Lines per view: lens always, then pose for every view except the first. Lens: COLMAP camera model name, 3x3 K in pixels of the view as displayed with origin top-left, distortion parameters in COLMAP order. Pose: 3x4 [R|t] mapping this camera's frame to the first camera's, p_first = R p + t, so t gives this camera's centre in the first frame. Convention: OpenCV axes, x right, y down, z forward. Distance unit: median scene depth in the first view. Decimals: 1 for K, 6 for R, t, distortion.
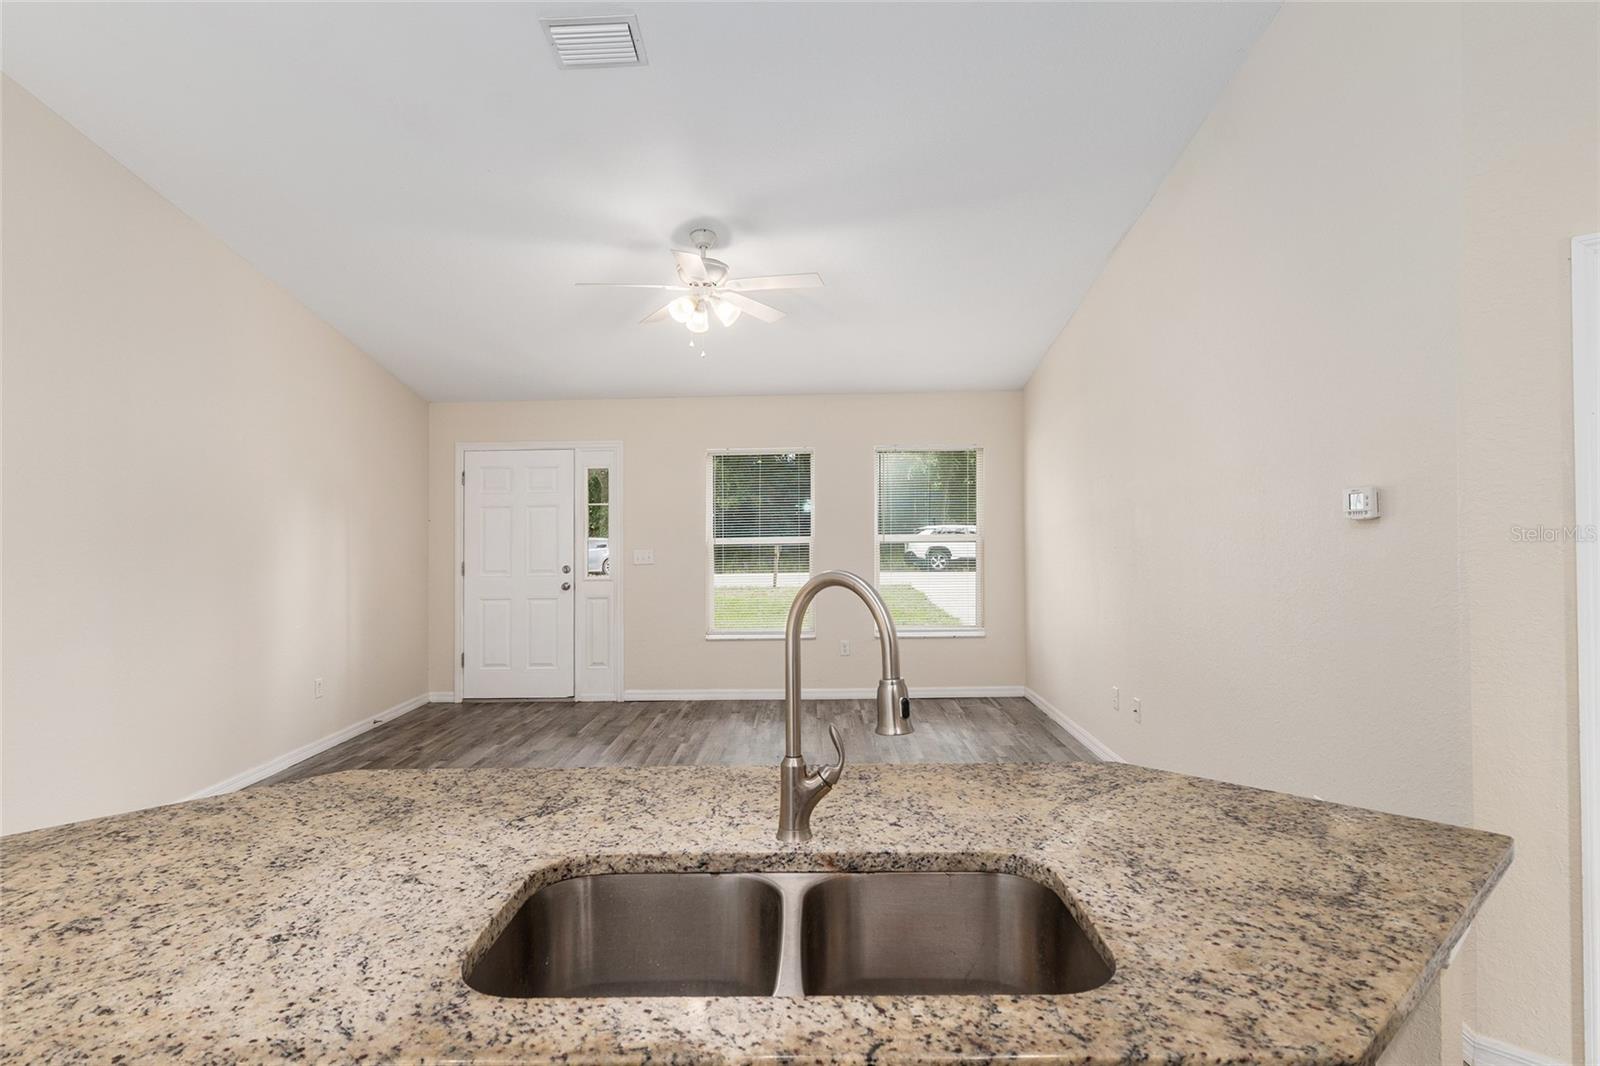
lens RADIAL K [[867.5, 0, 812.2], [0, 867.5, 486.9], [0, 0, 1]] dist [-0.005779, -0.000596]
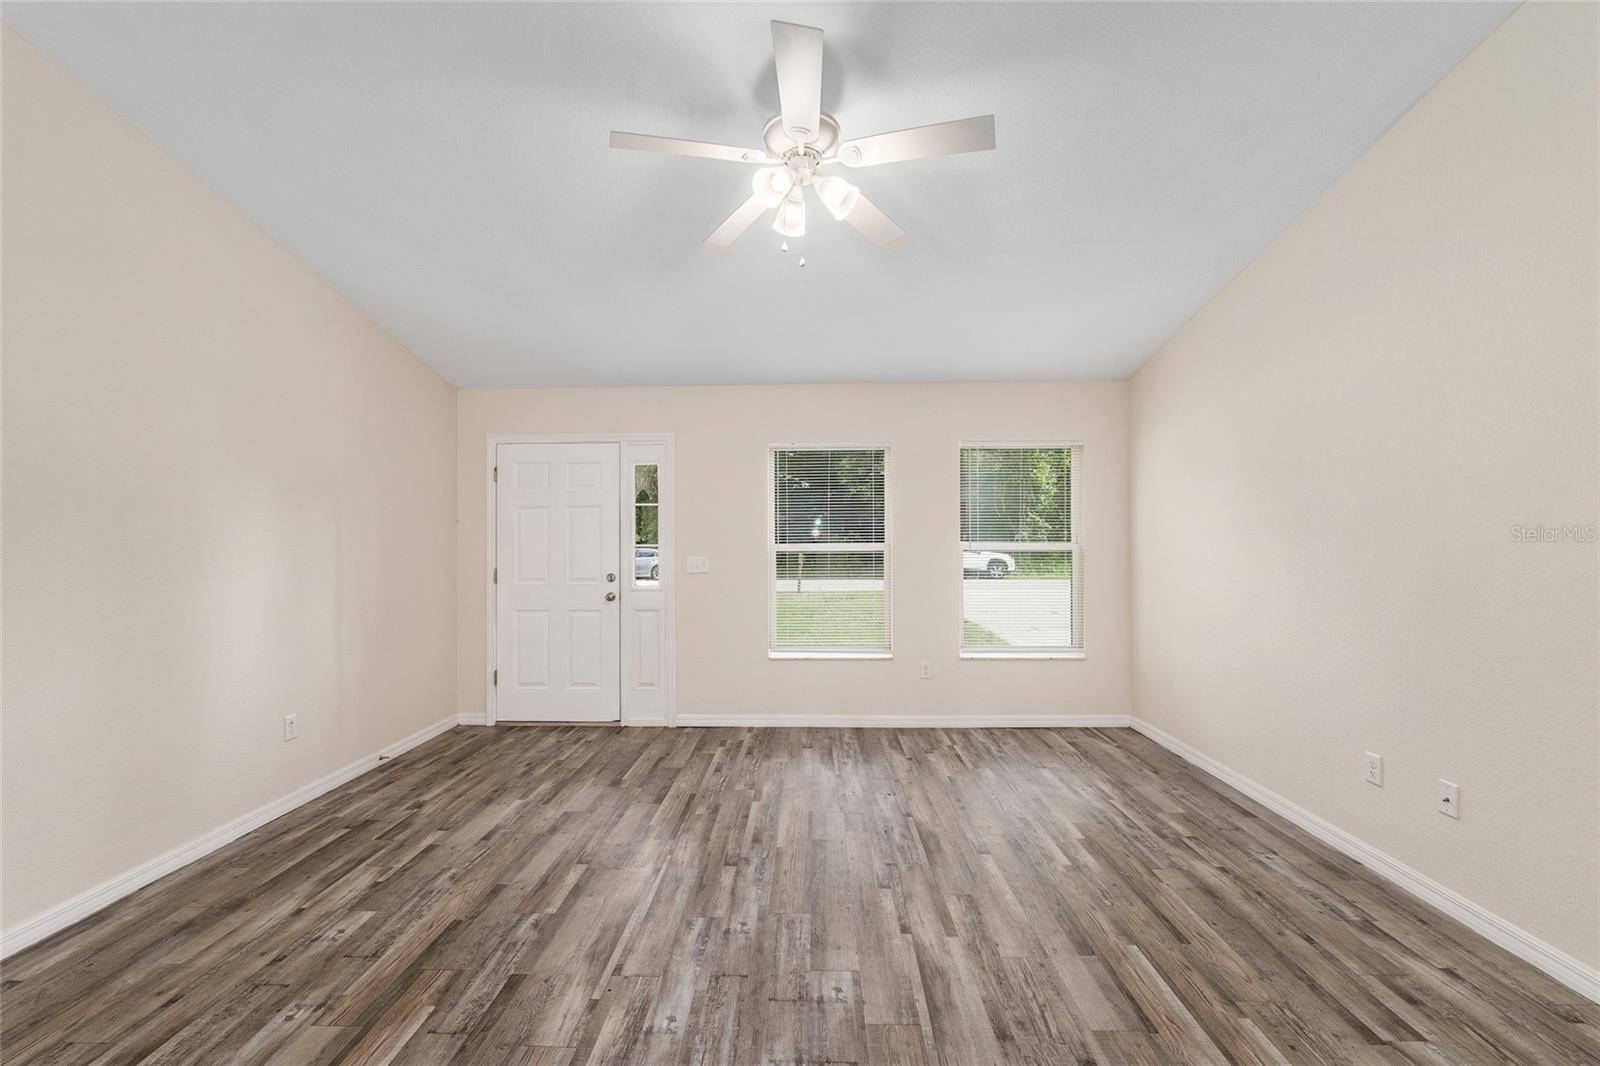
lens RADIAL K [[660.9, 0, 797.6], [0, 660.9, 542.0], [0, 0, 1]] dist [0.001771, 0.000120]
pose [[0.999789, 0.008239, -0.018827, -0.081916], [-0.007395, 0.998985, 0.044422, 0.027830], [0.019174, -0.044273, 0.998835, 0.336126]]
